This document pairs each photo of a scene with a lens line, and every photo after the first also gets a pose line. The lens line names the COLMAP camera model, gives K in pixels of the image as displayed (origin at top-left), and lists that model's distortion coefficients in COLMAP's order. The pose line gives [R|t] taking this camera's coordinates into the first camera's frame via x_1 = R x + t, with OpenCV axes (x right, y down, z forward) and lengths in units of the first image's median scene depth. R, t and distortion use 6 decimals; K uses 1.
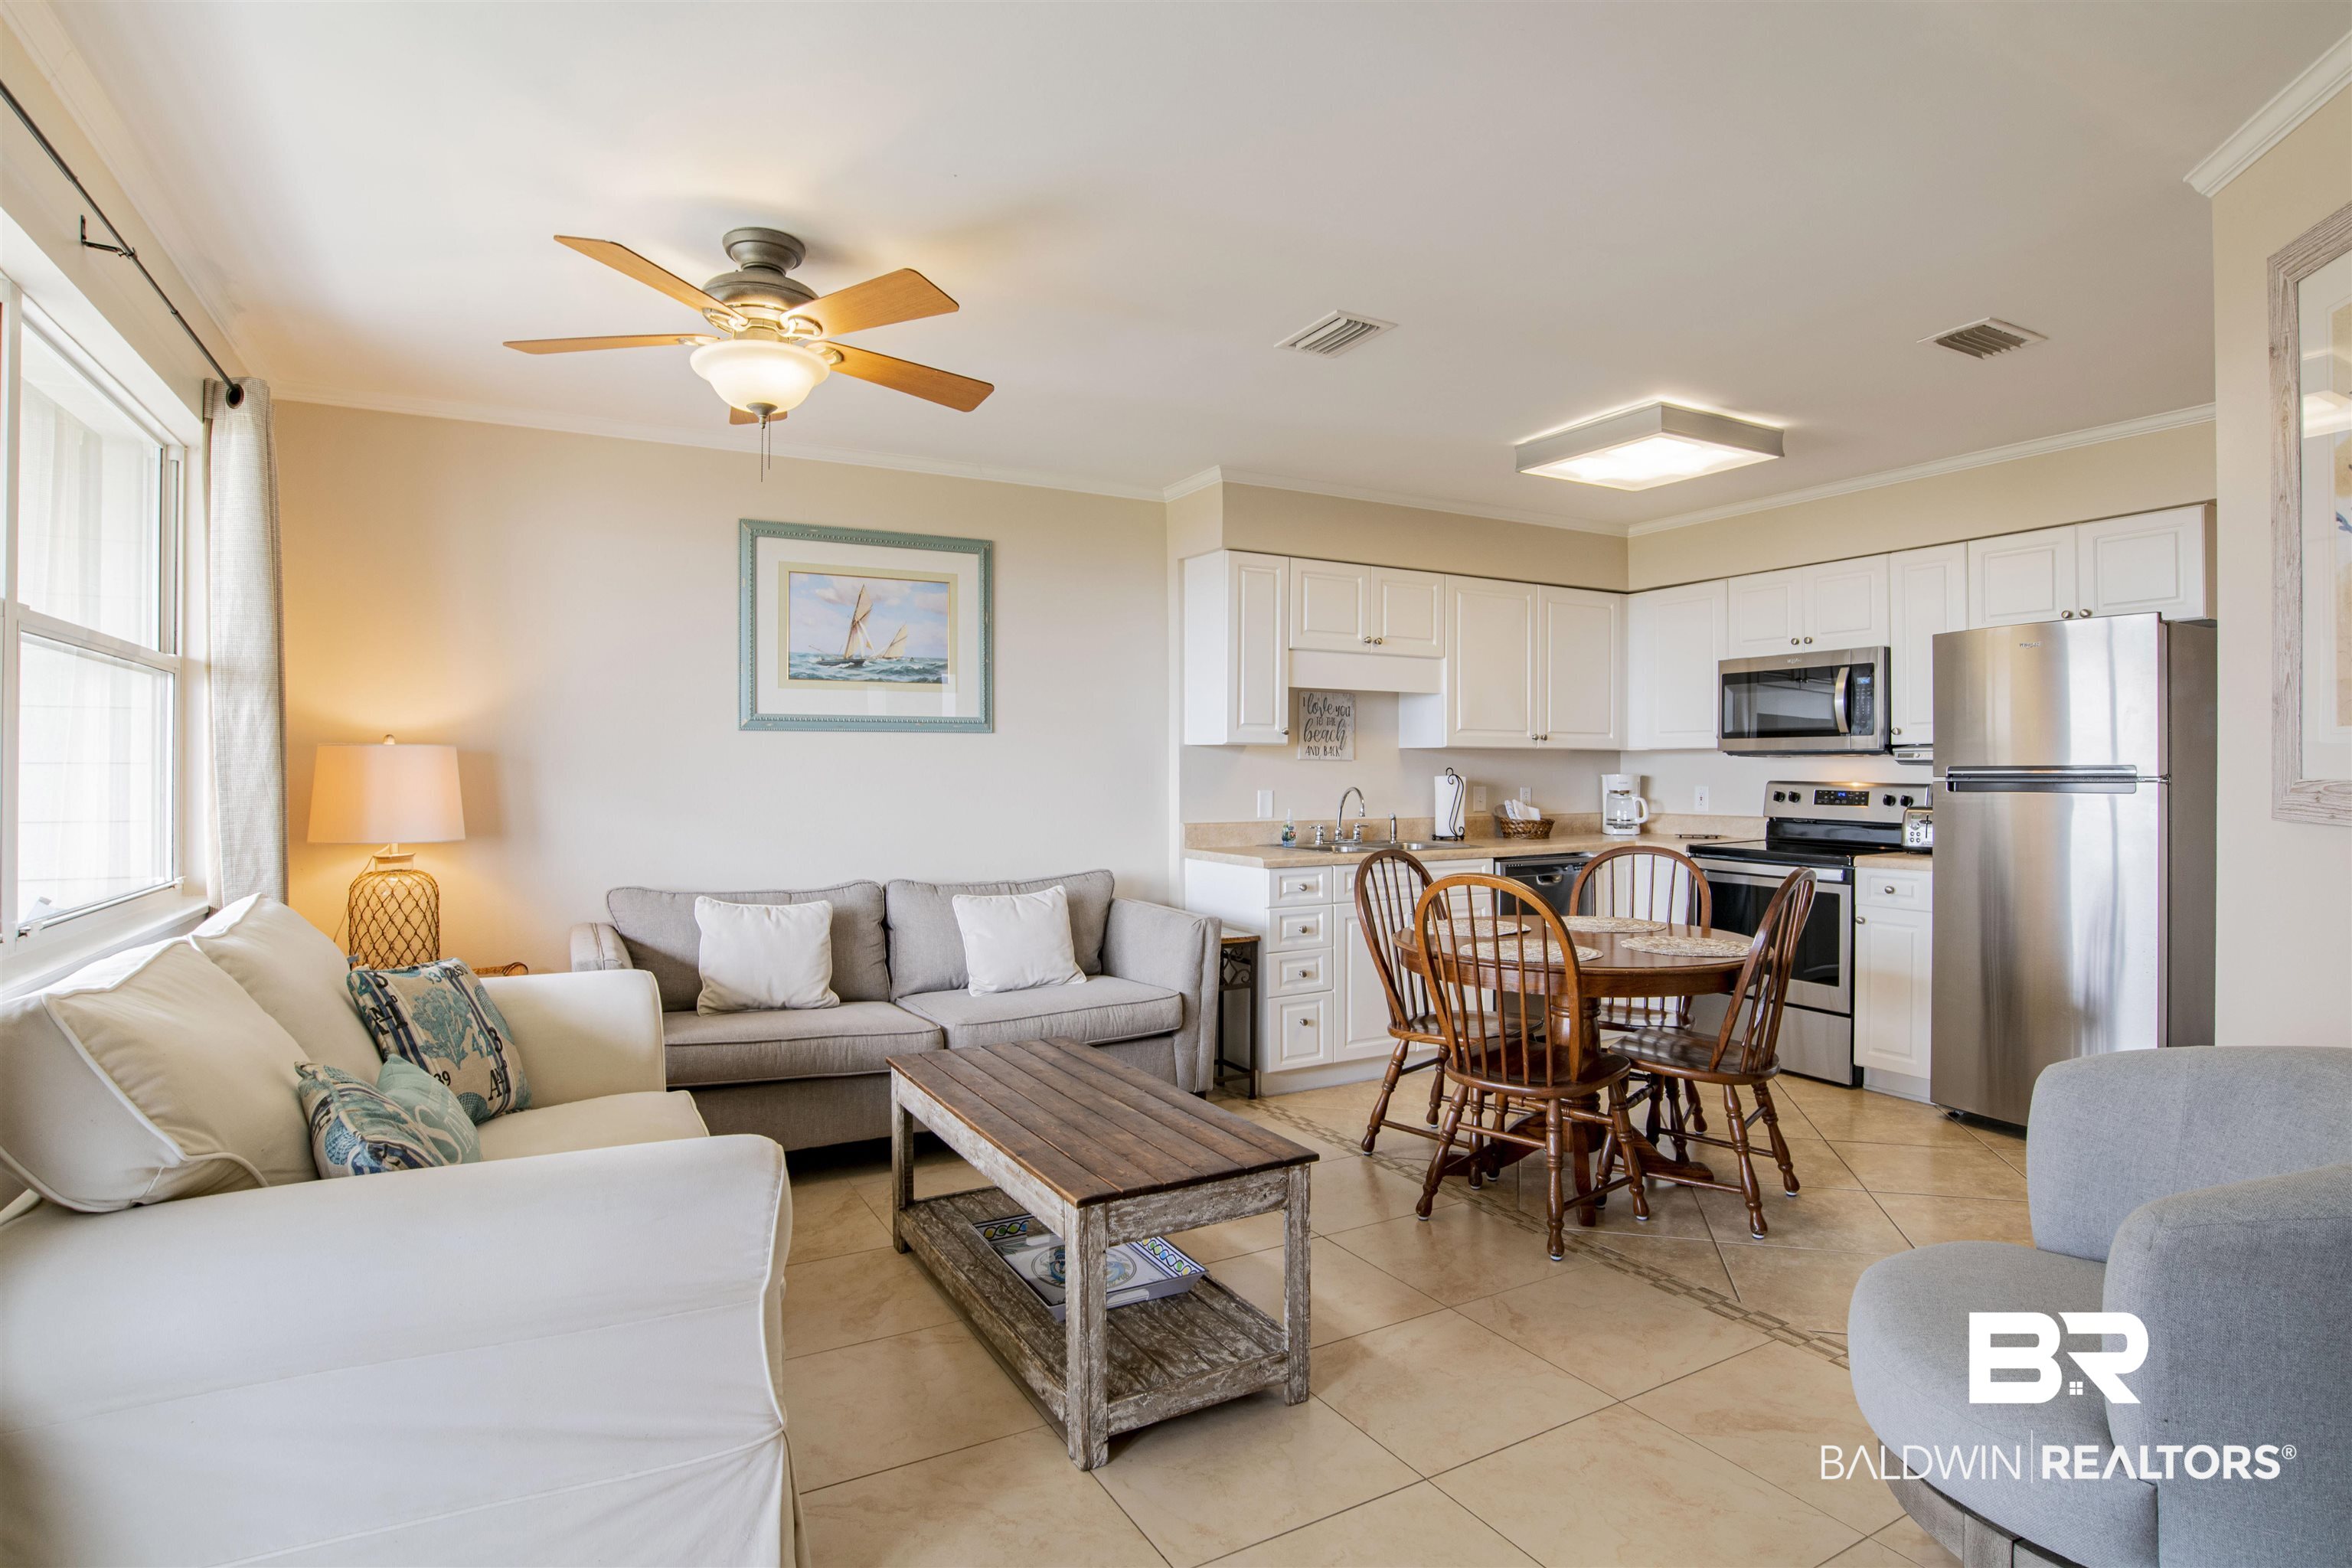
lens RADIAL K [[1204.8, 0, 1192.3], [0, 1204.8, 770.3], [0, 0, 1]] dist [-0.064652, 0.021450]
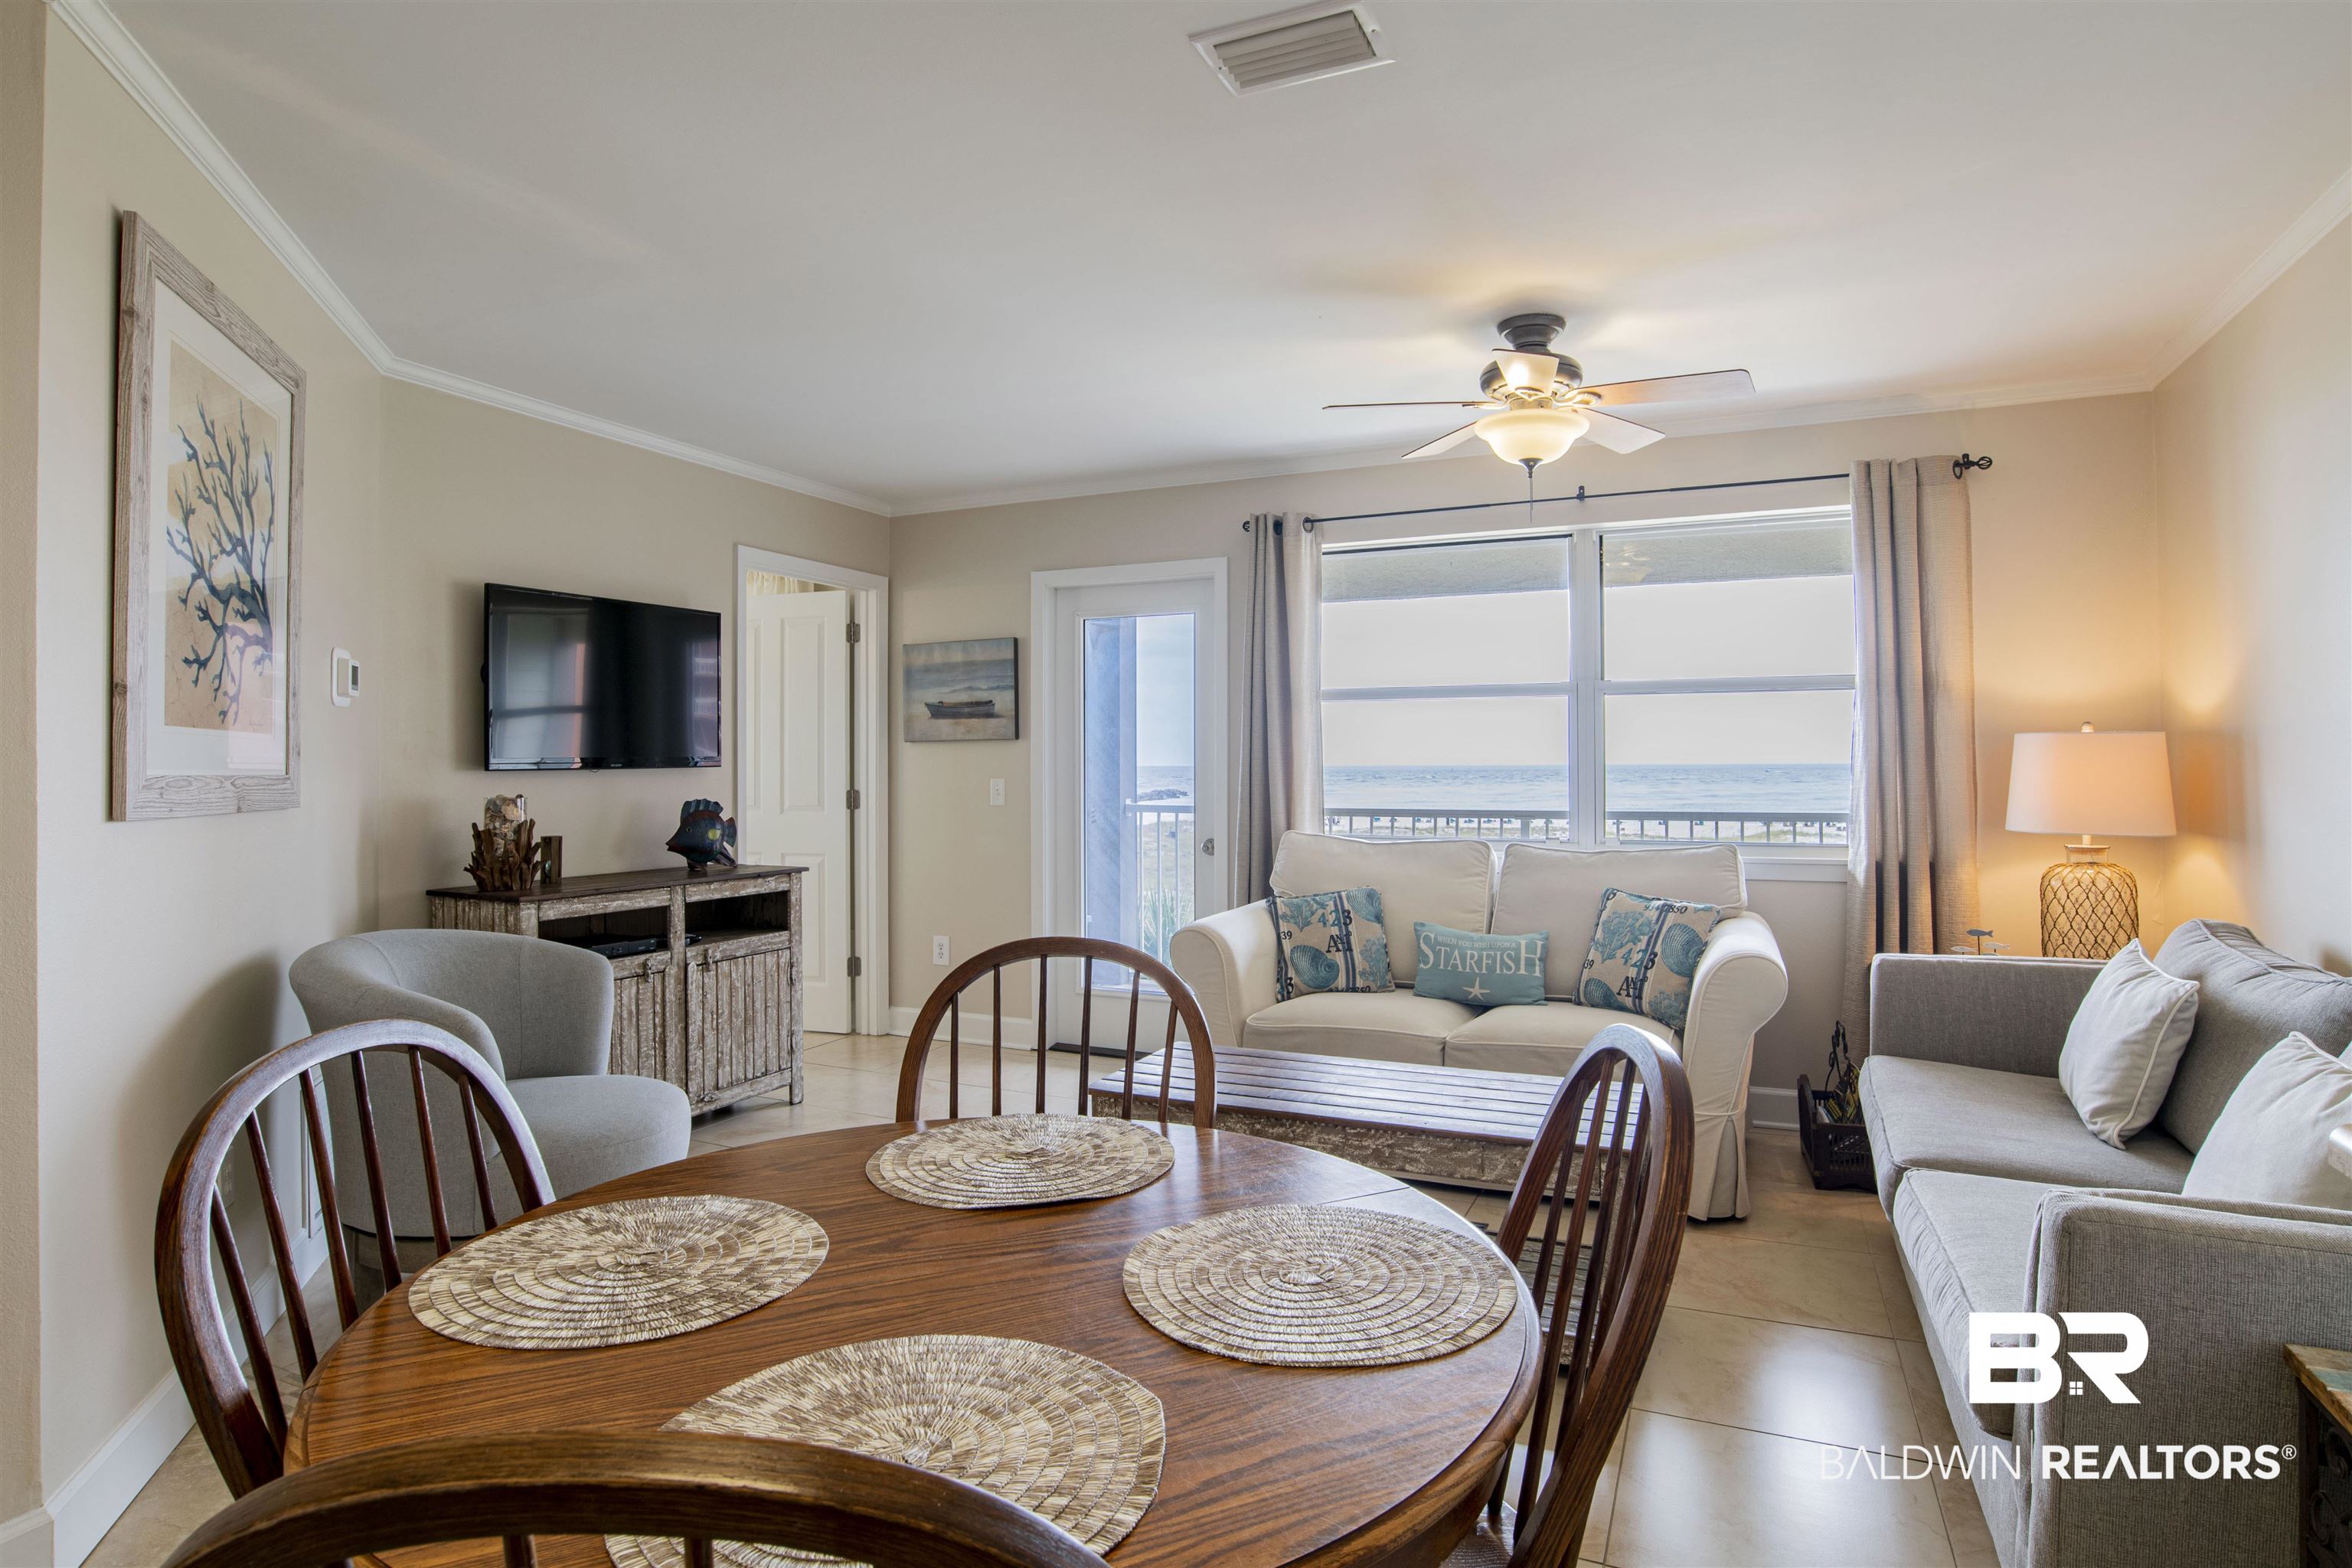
lens RADIAL K [[1204.8, 0, 1218.2], [0, 1204.8, 747.3], [0, 0, 1]] dist [-0.064652, 0.021450]
pose [[-0.793413, -0.005015, -0.608663, 0.386737], [0.004908, 0.999881, -0.014636, 0.001007], [0.608664, -0.014600, -0.793294, 1.086388]]
